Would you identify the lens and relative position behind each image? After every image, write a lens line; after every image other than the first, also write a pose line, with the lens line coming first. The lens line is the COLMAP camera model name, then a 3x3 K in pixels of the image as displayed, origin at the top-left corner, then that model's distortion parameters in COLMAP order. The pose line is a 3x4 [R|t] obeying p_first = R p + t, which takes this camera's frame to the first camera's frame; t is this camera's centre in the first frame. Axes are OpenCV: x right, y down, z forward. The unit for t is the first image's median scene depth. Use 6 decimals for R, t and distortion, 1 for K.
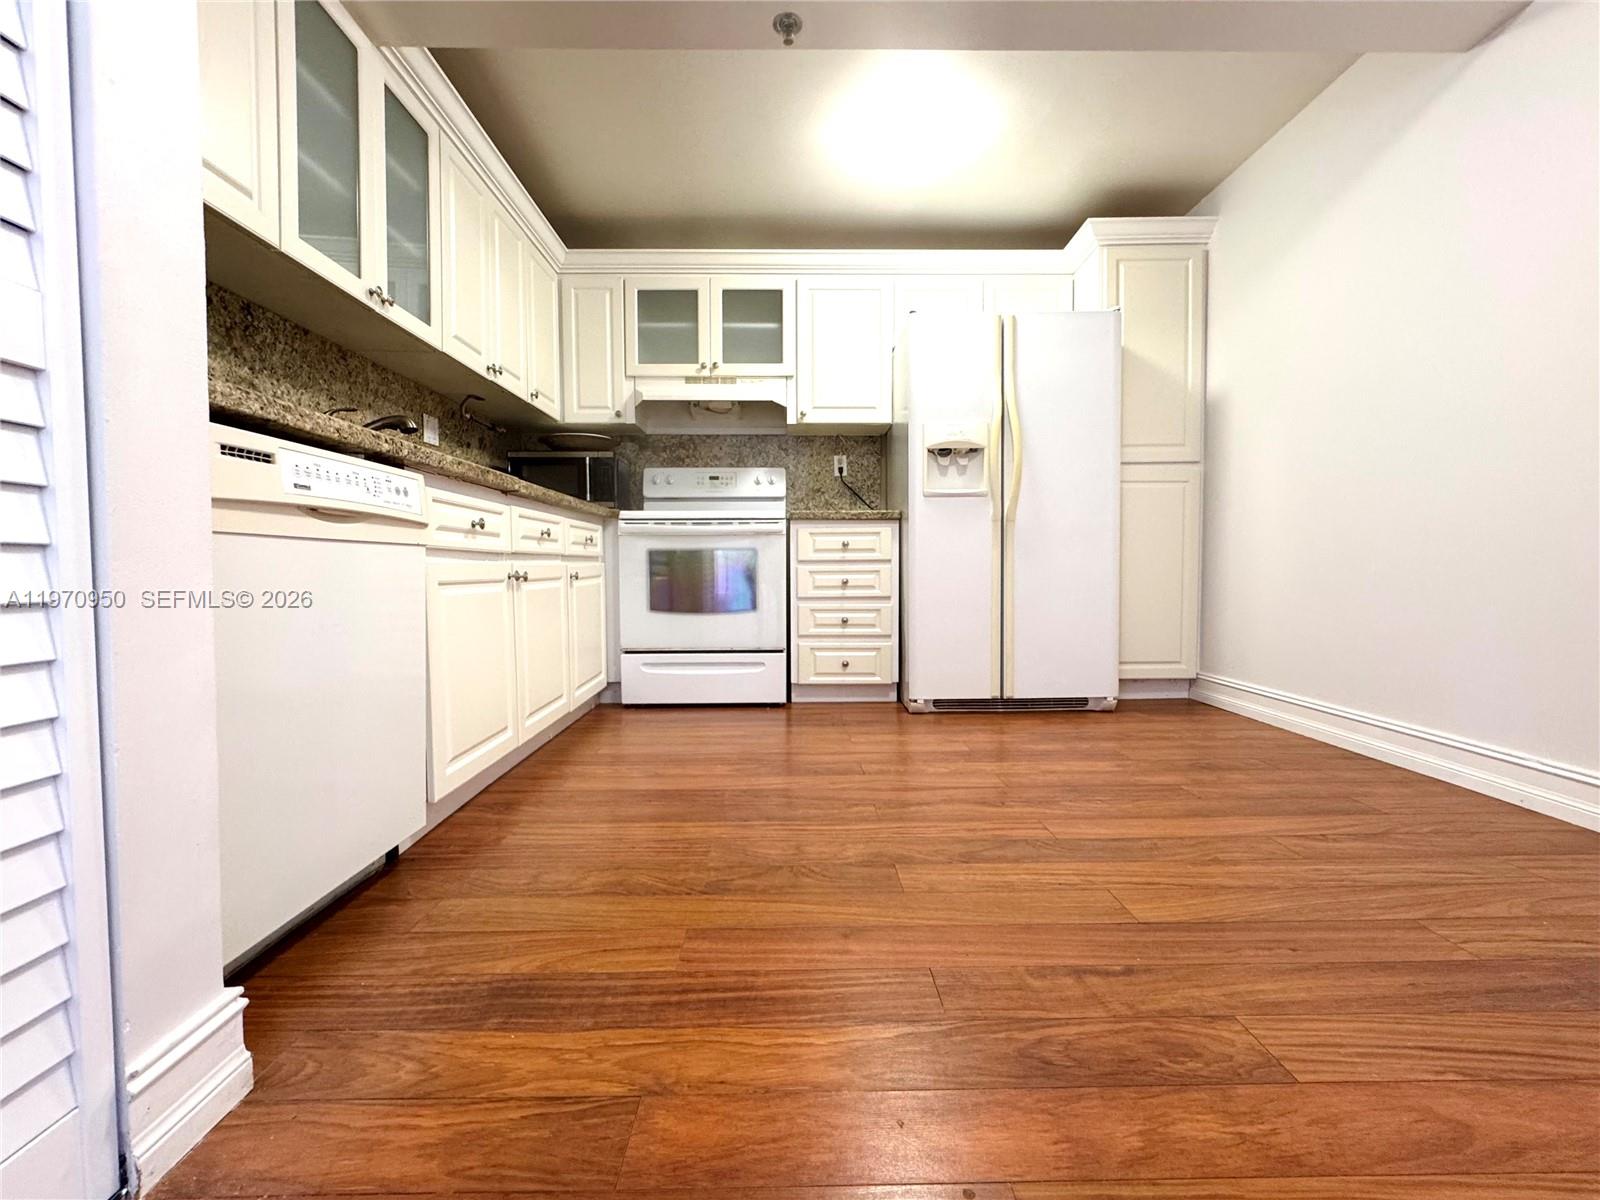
lens RADIAL K [[673.3, 0, 795.4], [0, 673.3, 588.6], [0, 0, 1]] dist [-0.004784, -0.000048]
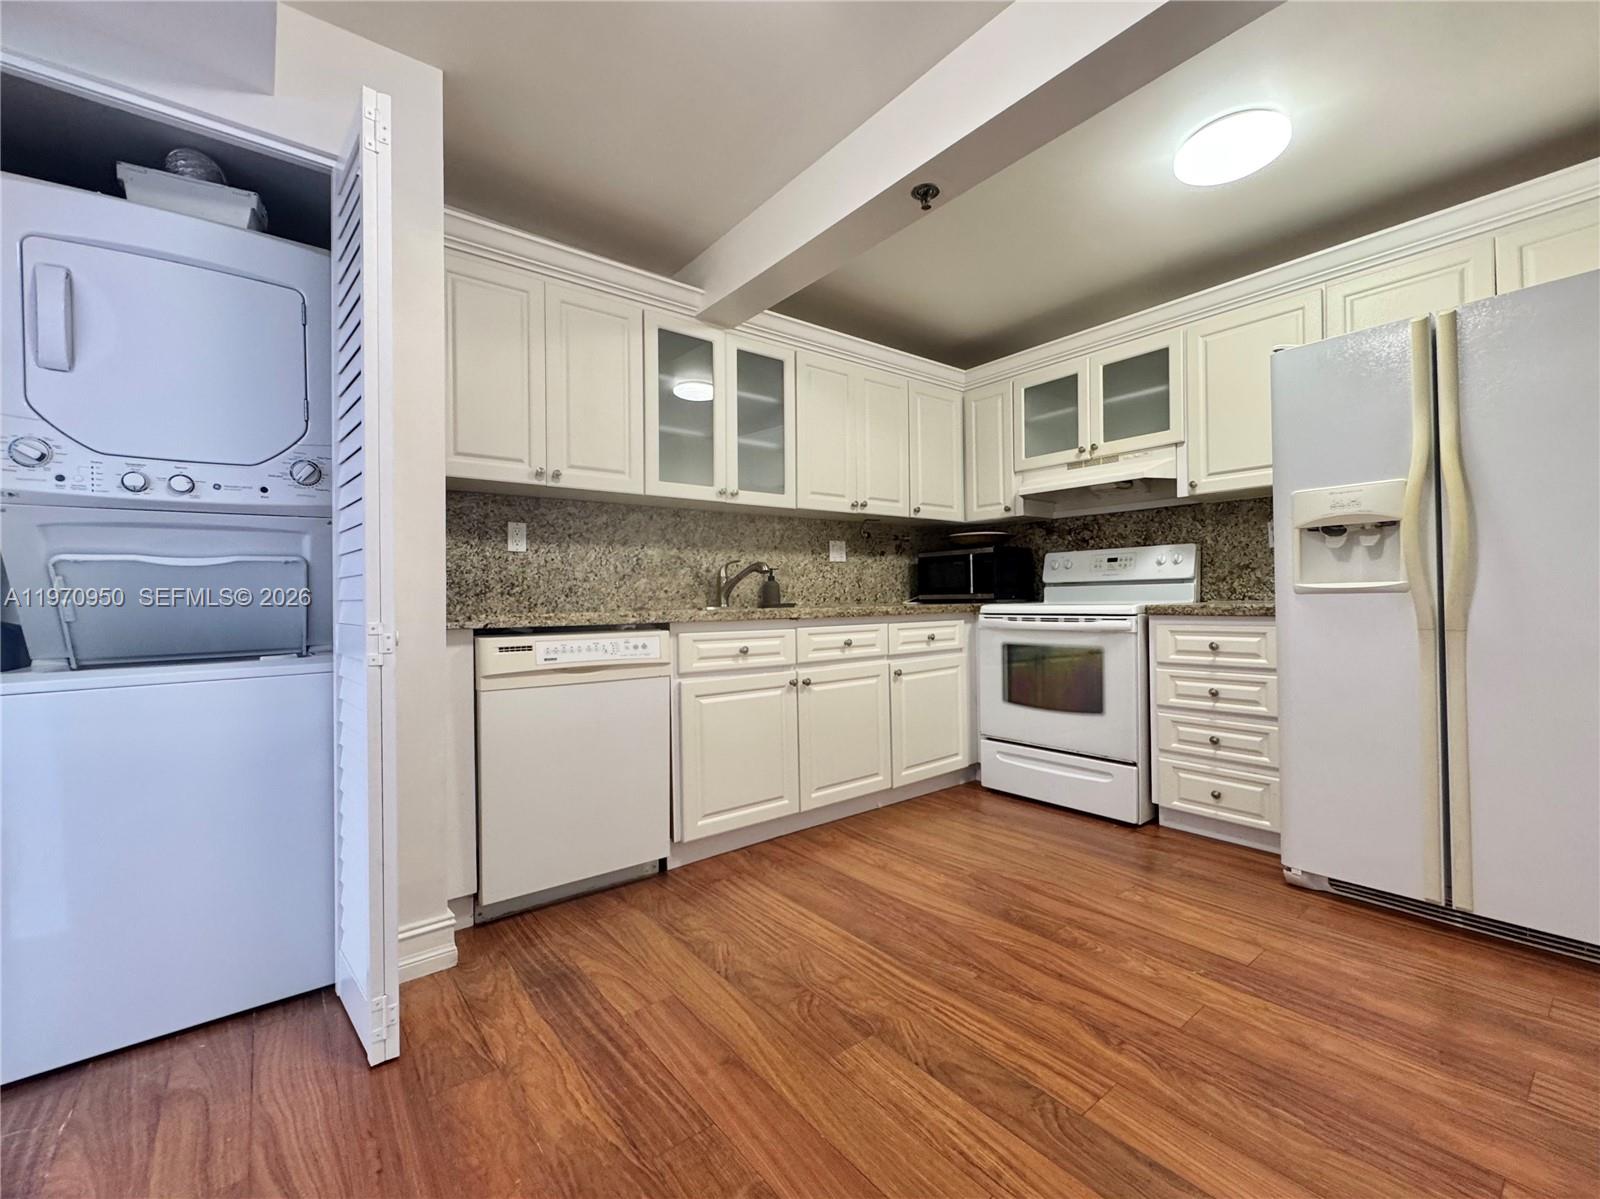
lens RADIAL K [[640.0, 0, 801.4], [0, 640.0, 603.0], [0, 0, 1]] dist [-0.002909, 0.000490]
pose [[0.640141, -0.008206, -0.768214, 0.347199], [-0.019882, 0.999431, -0.027244, -0.087248], [0.768000, 0.032714, 0.639614, 0.122659]]
